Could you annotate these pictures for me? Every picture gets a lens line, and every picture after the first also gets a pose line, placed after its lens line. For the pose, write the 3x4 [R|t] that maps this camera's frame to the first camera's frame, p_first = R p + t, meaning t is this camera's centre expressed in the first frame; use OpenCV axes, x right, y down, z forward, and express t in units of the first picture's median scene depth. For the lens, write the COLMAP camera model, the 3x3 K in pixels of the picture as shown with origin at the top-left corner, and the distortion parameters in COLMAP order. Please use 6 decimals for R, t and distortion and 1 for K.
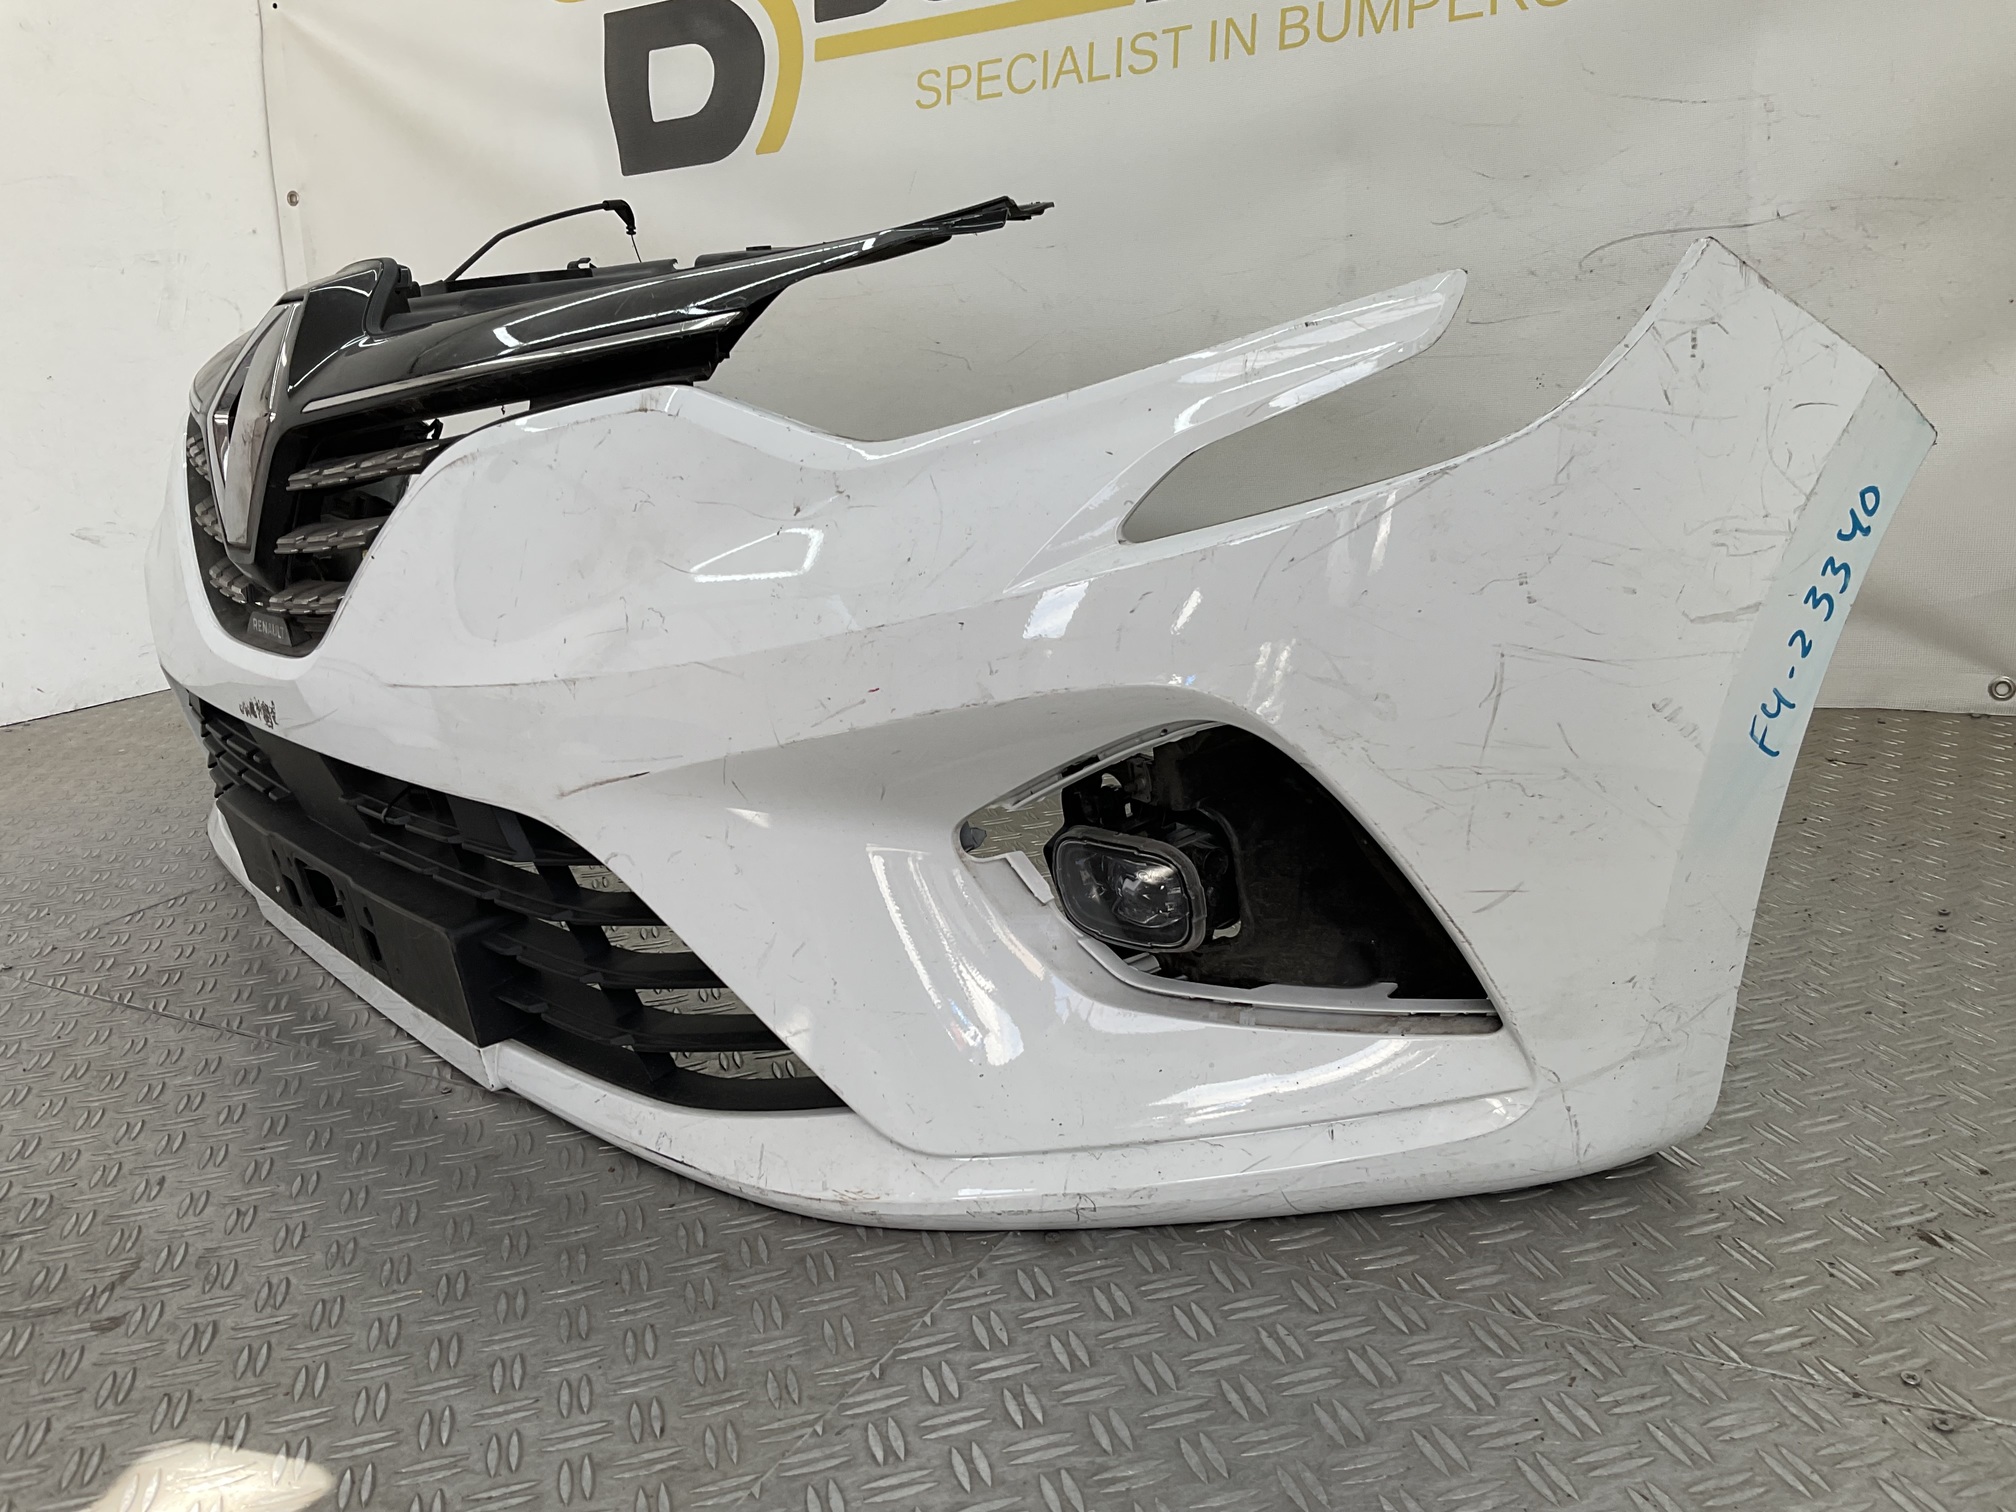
lens RADIAL K [[1684.9, 0, 1001.4], [0, 1684.9, 764.2], [0, 0, 1]] dist [0.074483, -0.160766]
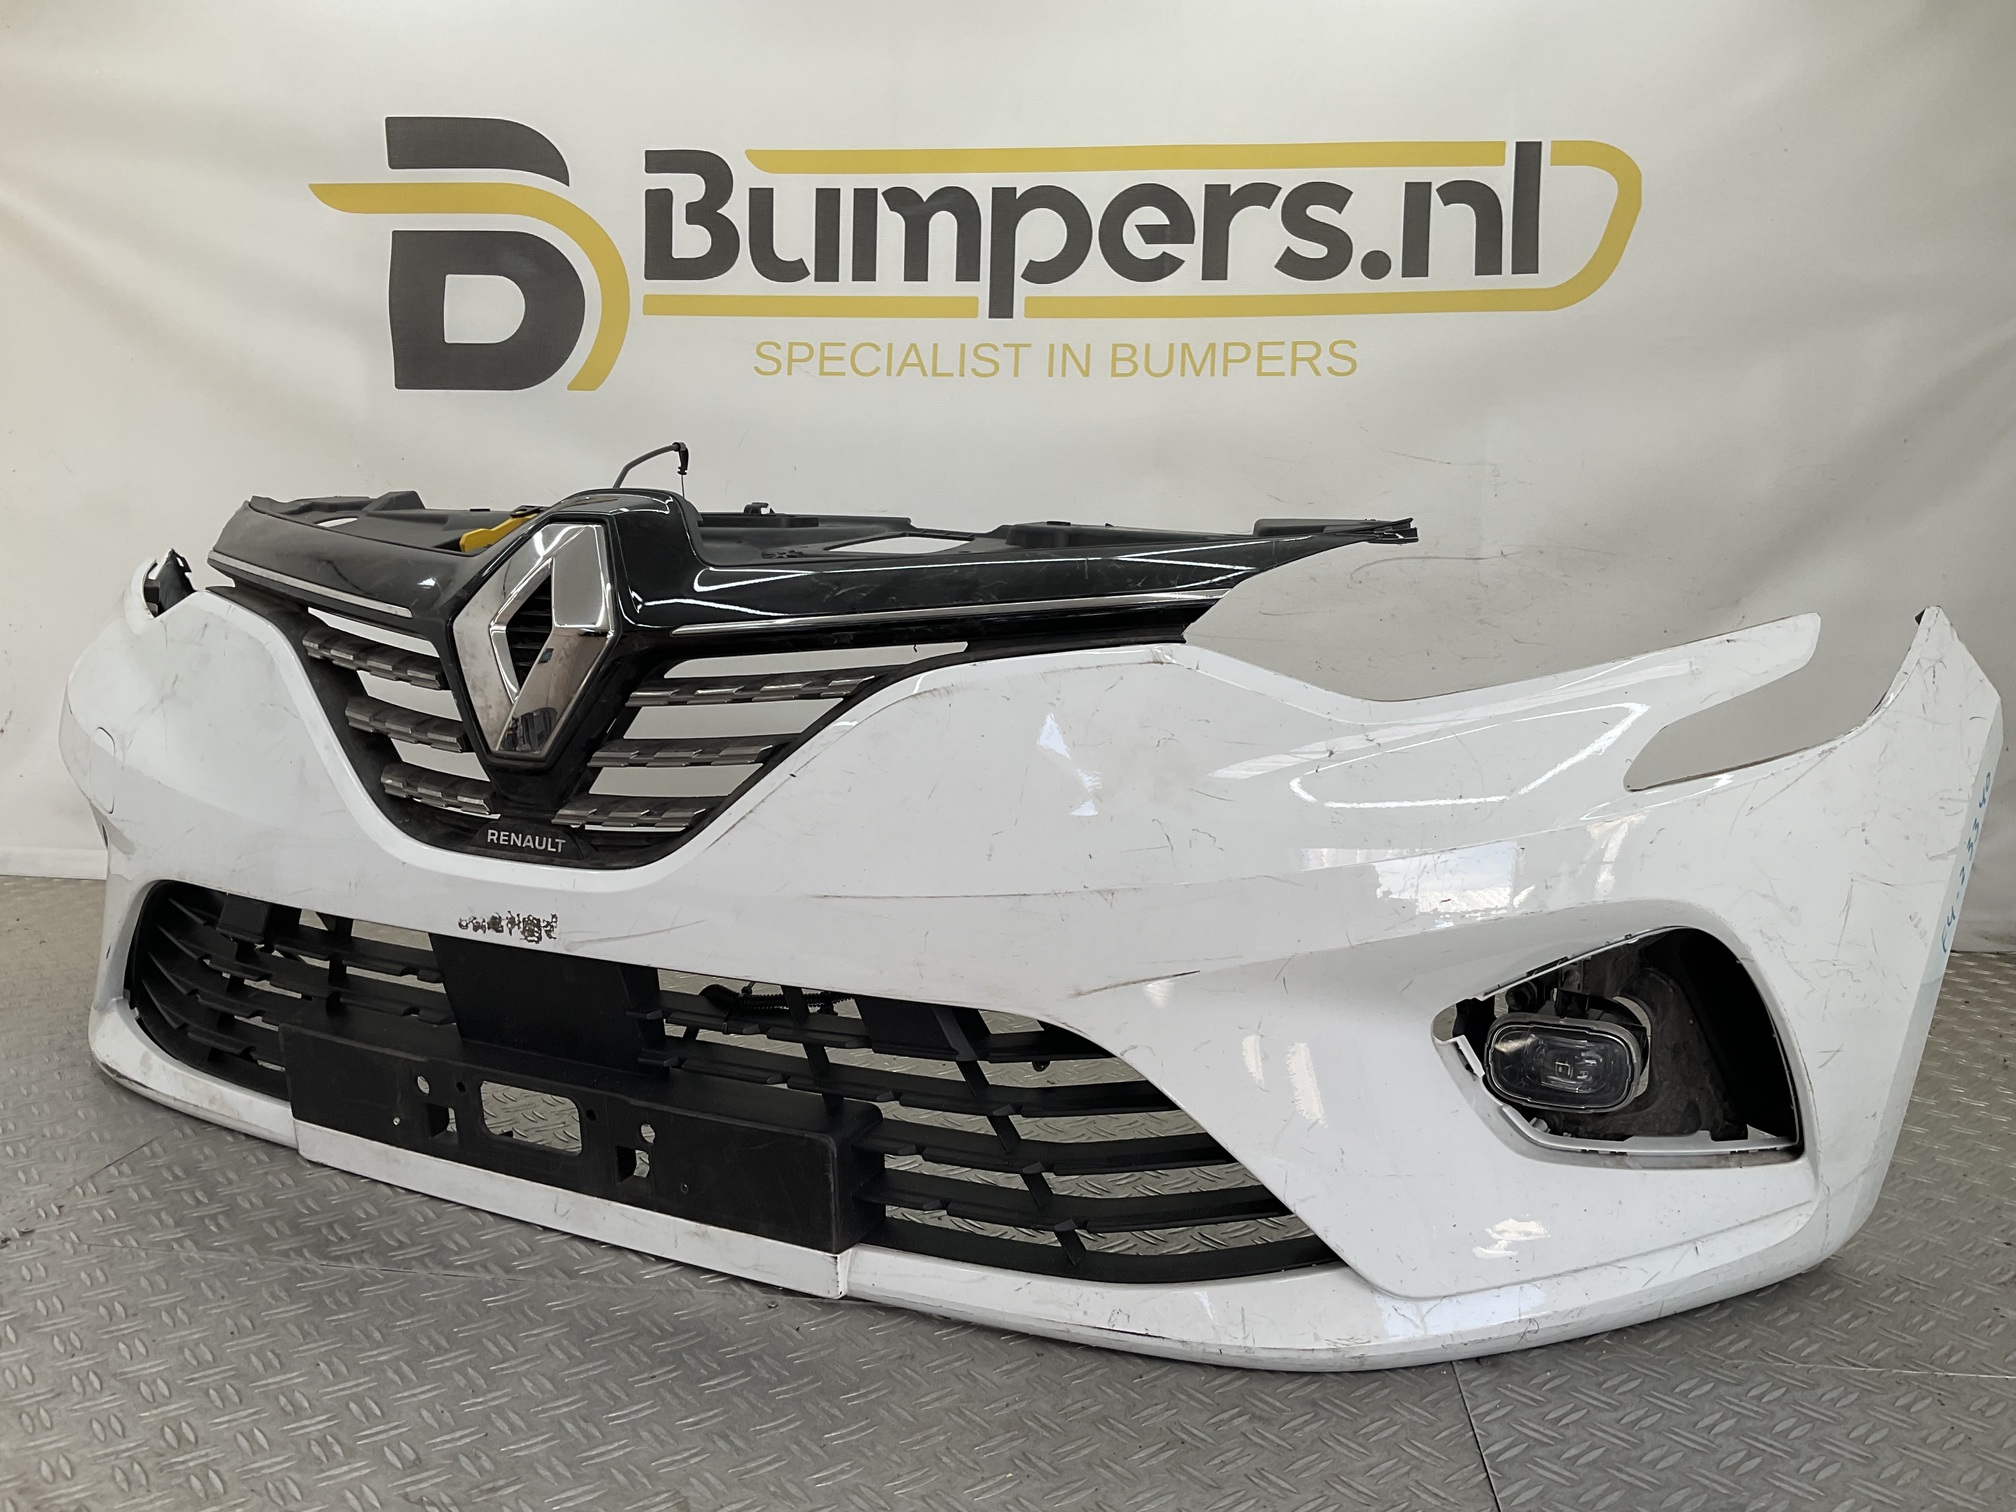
lens RADIAL K [[1679.9, 0, 1008.0], [0, 1679.9, 756.0], [0, 0, 1]] dist [0.135505, -0.325220]
pose [[0.911060, 0.044190, 0.409898, -0.639225], [0.015394, 0.989899, -0.140933, 0.015459], [-0.411986, 0.134708, 0.901178, -0.004595]]
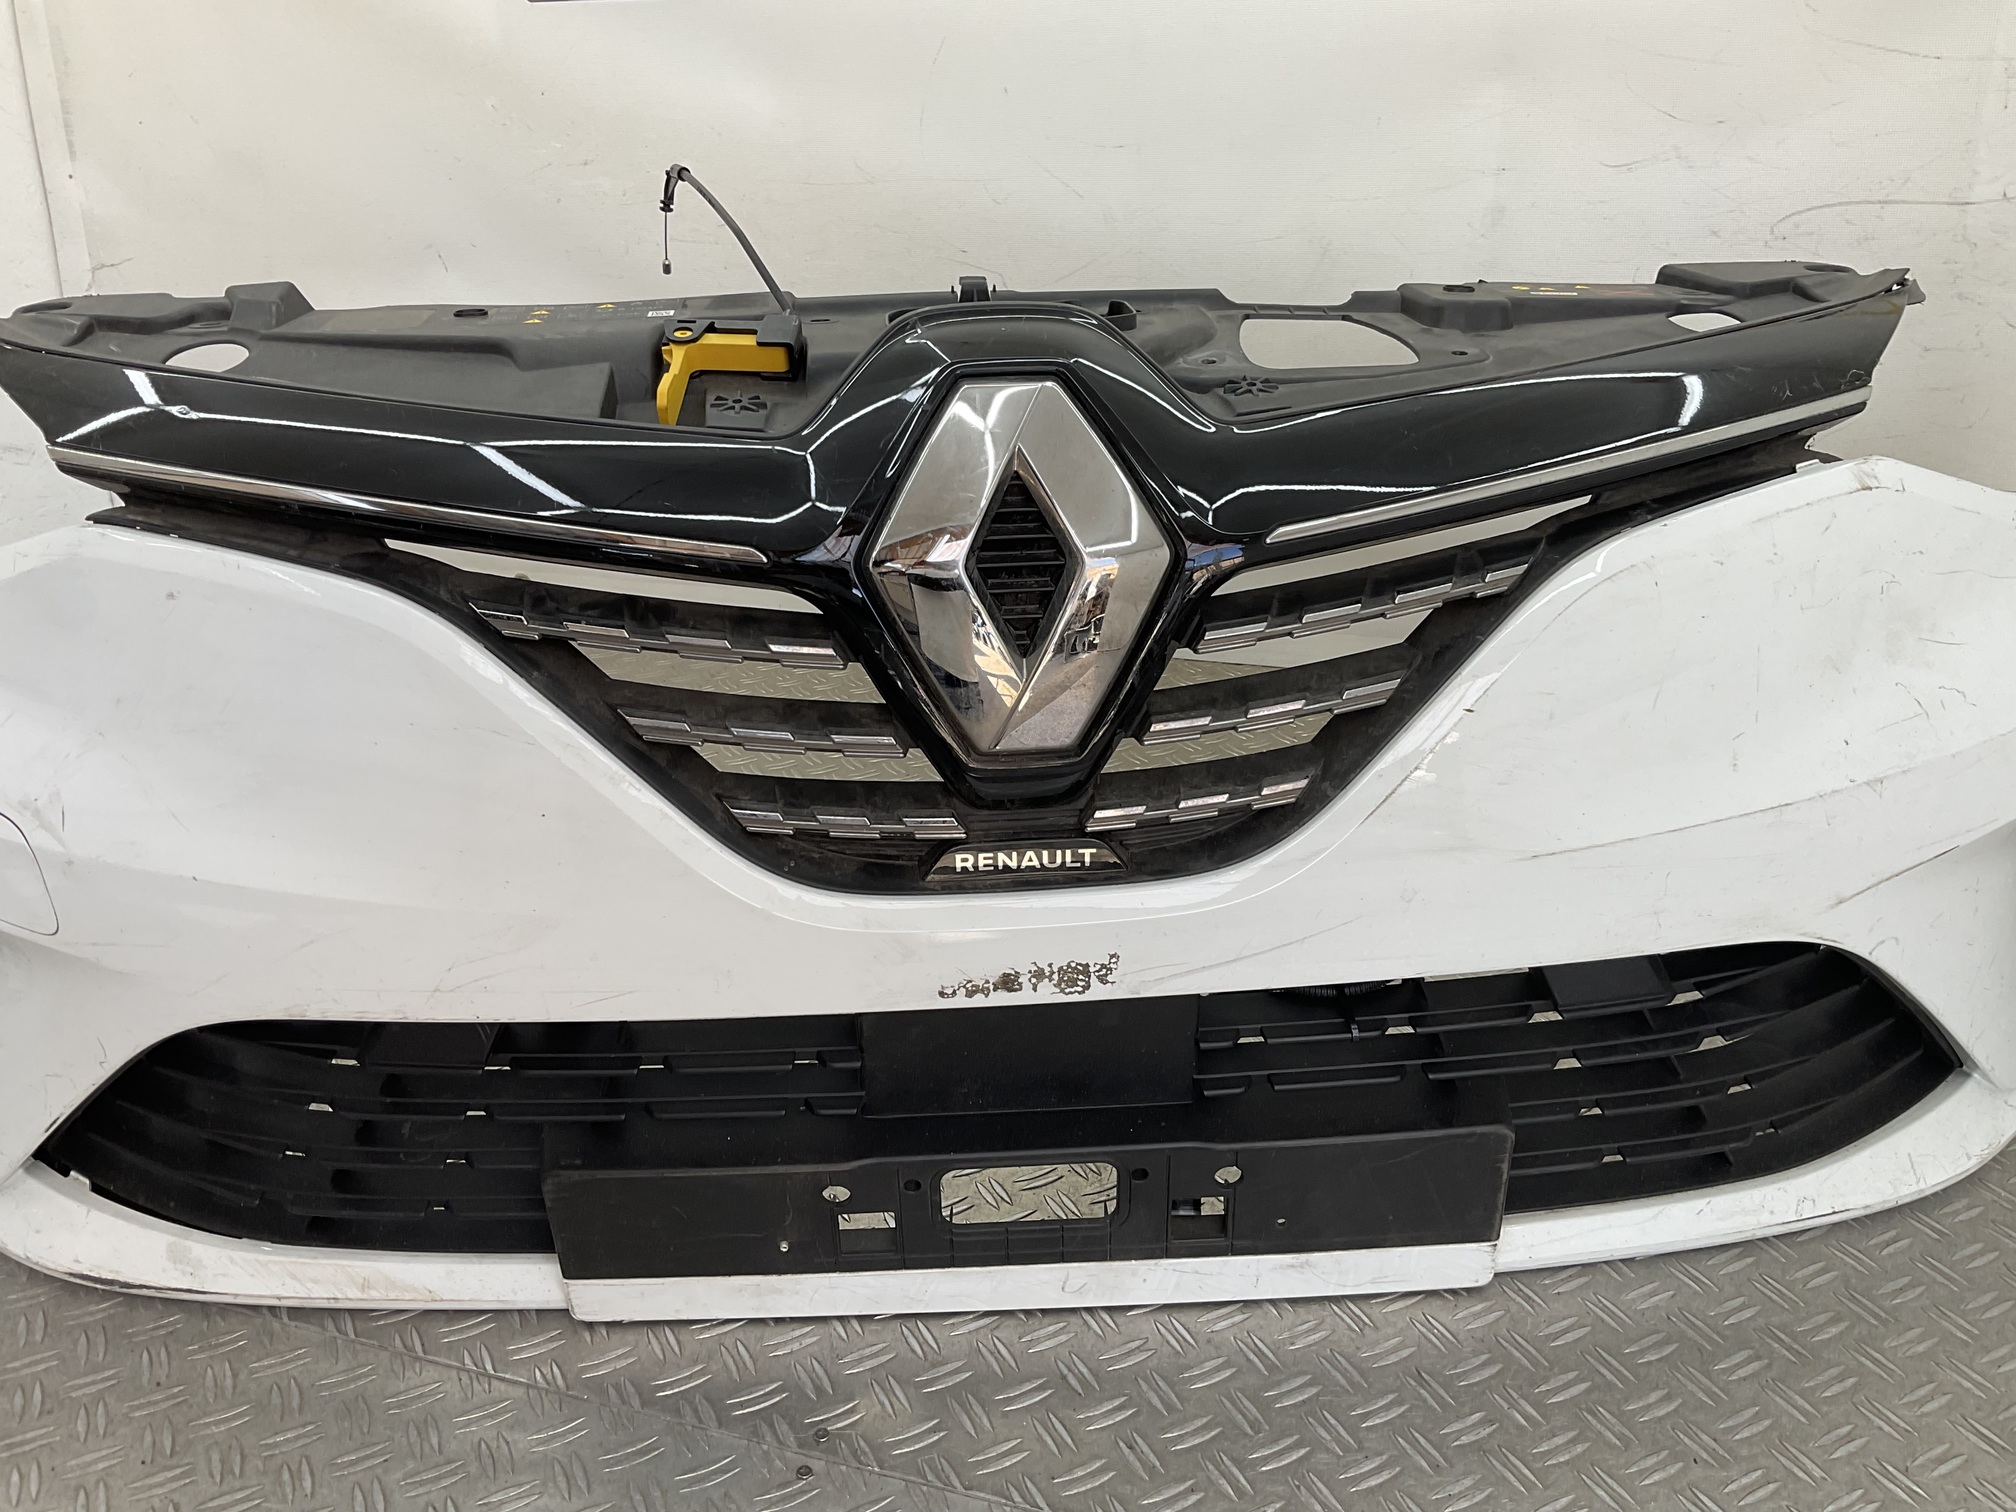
lens RADIAL K [[1605.8, 0, 1039.9], [0, 1605.8, 749.8], [0, 0, 1]] dist [0.064090, -0.200998]
pose [[0.579703, -0.254390, 0.774099, -1.008468], [0.183053, 0.966391, 0.180498, -0.261821], [-0.794000, 0.037066, 0.606787, 0.662472]]
